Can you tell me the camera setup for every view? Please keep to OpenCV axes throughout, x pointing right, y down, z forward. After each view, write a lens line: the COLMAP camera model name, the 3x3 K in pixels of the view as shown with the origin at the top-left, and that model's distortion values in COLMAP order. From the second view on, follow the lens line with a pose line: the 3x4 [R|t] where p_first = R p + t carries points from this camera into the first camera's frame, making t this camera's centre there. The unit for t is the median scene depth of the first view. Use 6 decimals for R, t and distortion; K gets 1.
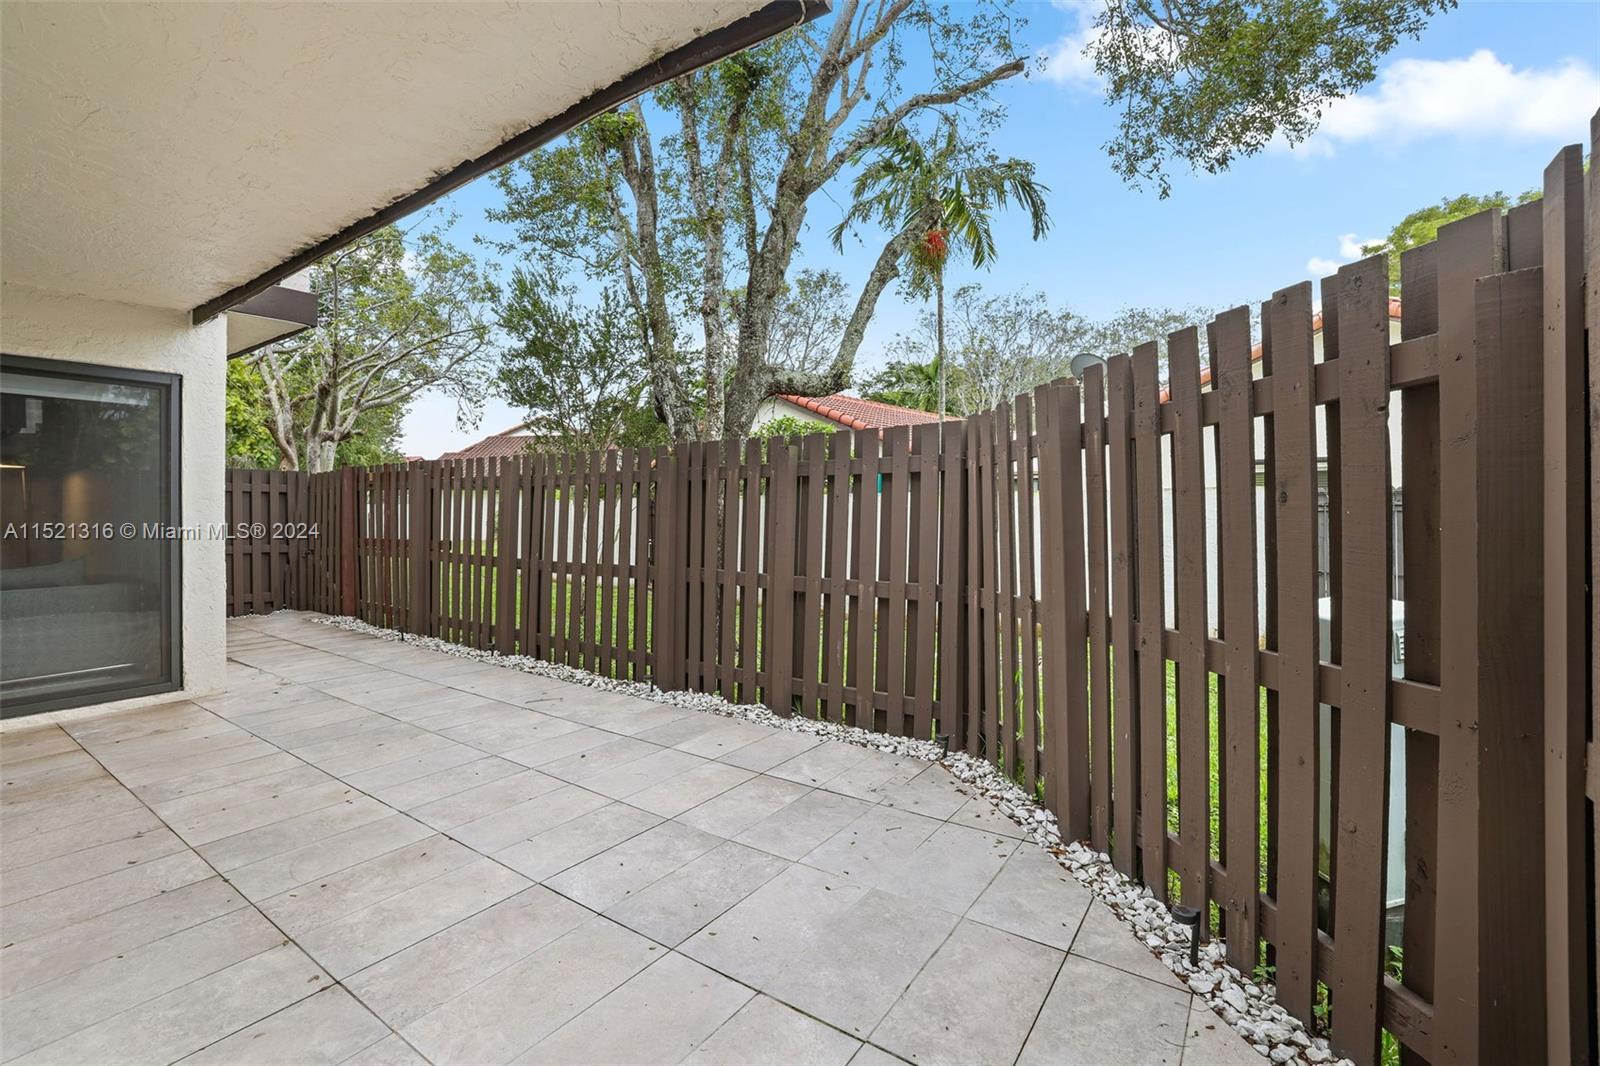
lens RADIAL K [[690.7, 0, 797.1], [0, 690.7, 514.7], [0, 0, 1]] dist [-0.036948, 0.001152]
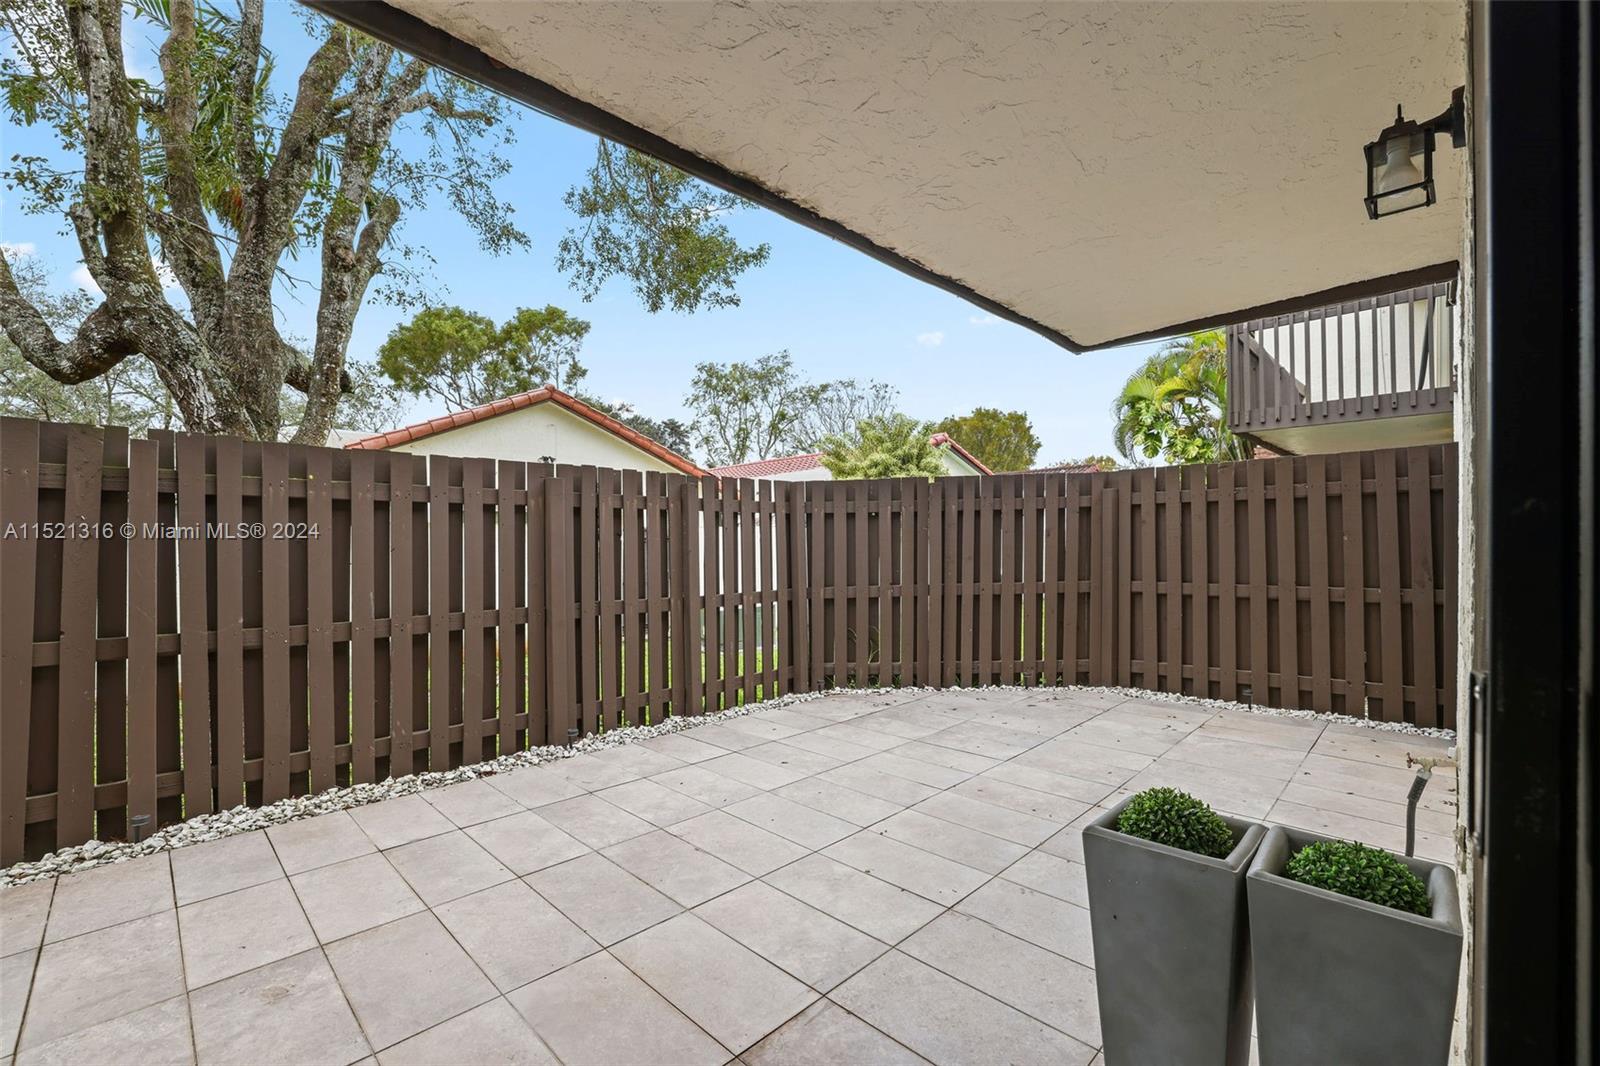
lens RADIAL K [[688.0, 0, 807.8], [0, 688.0, 536.9], [0, 0, 1]] dist [-0.046725, 0.025735]
pose [[0.176214, -0.000193, 0.984352, -1.617877], [0.005338, 0.999985, -0.000759, -0.007530], [-0.984337, 0.005388, 0.176212, 0.901826]]
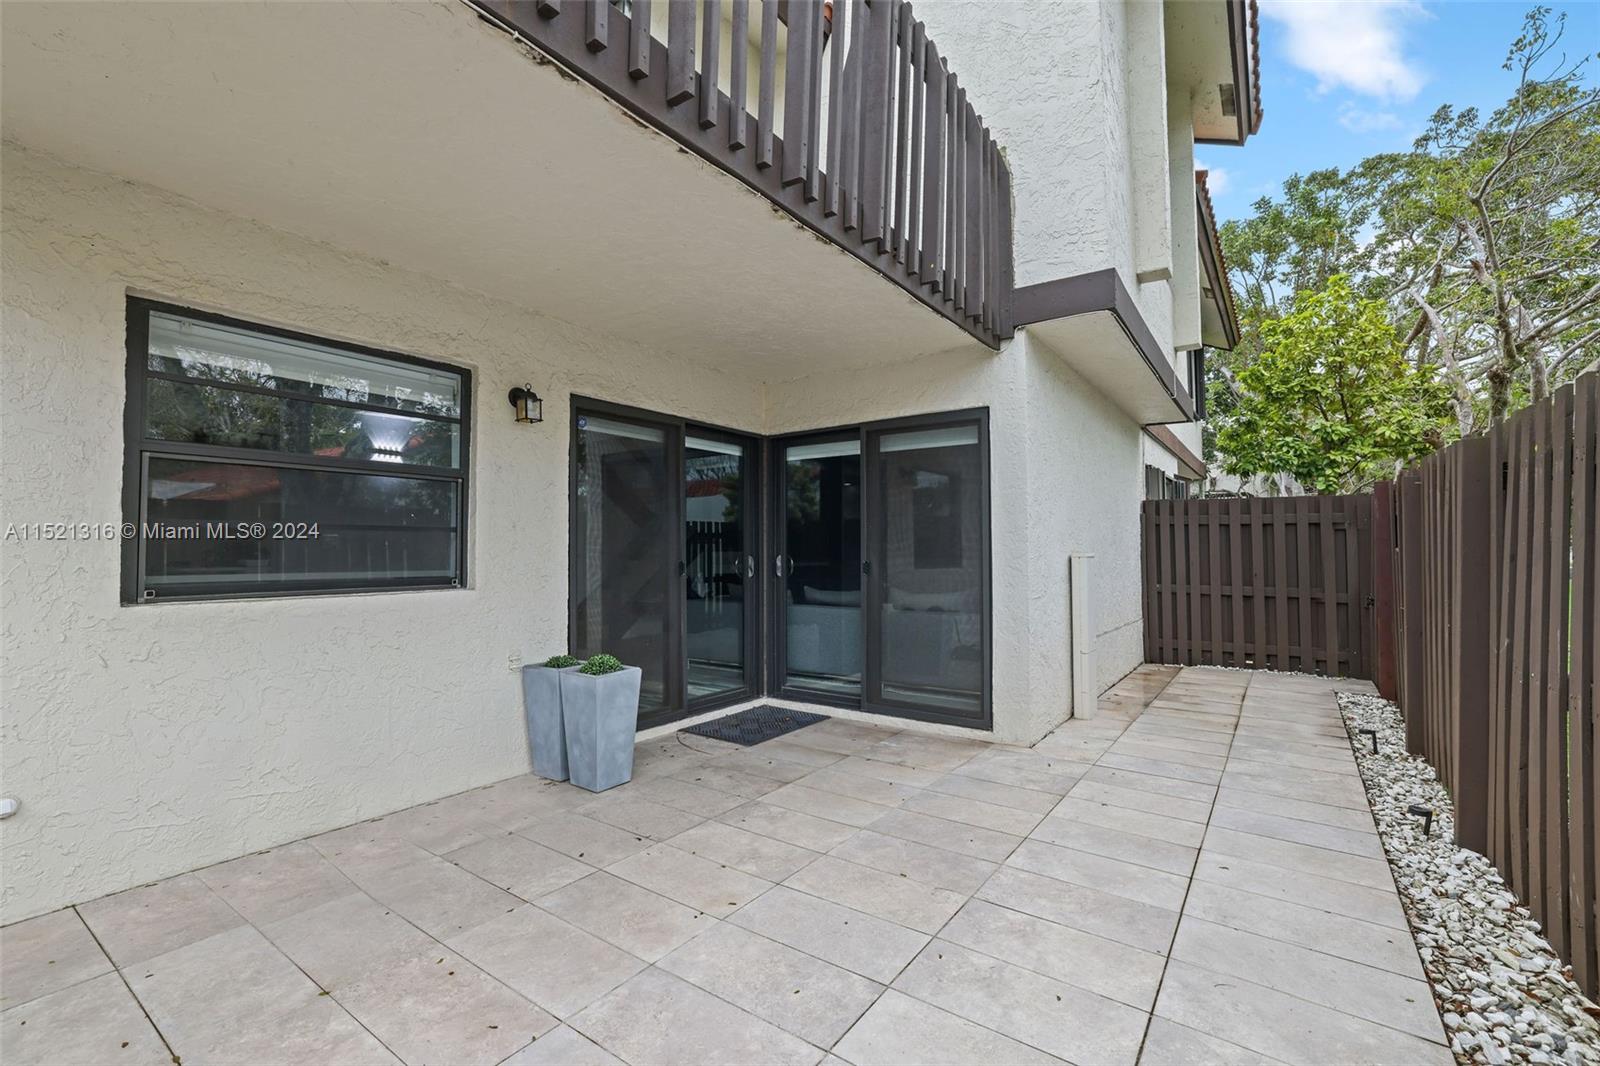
lens RADIAL K [[683.6, 0, 795.5], [0, 683.6, 568.9], [0, 0, 1]] dist [-0.037899, 0.012575]
pose [[-0.025492, 0.024007, -0.999387, 0.106602], [-0.001281, 0.999710, 0.024047, 0.003856], [0.999674, 0.001893, -0.025454, 1.096610]]
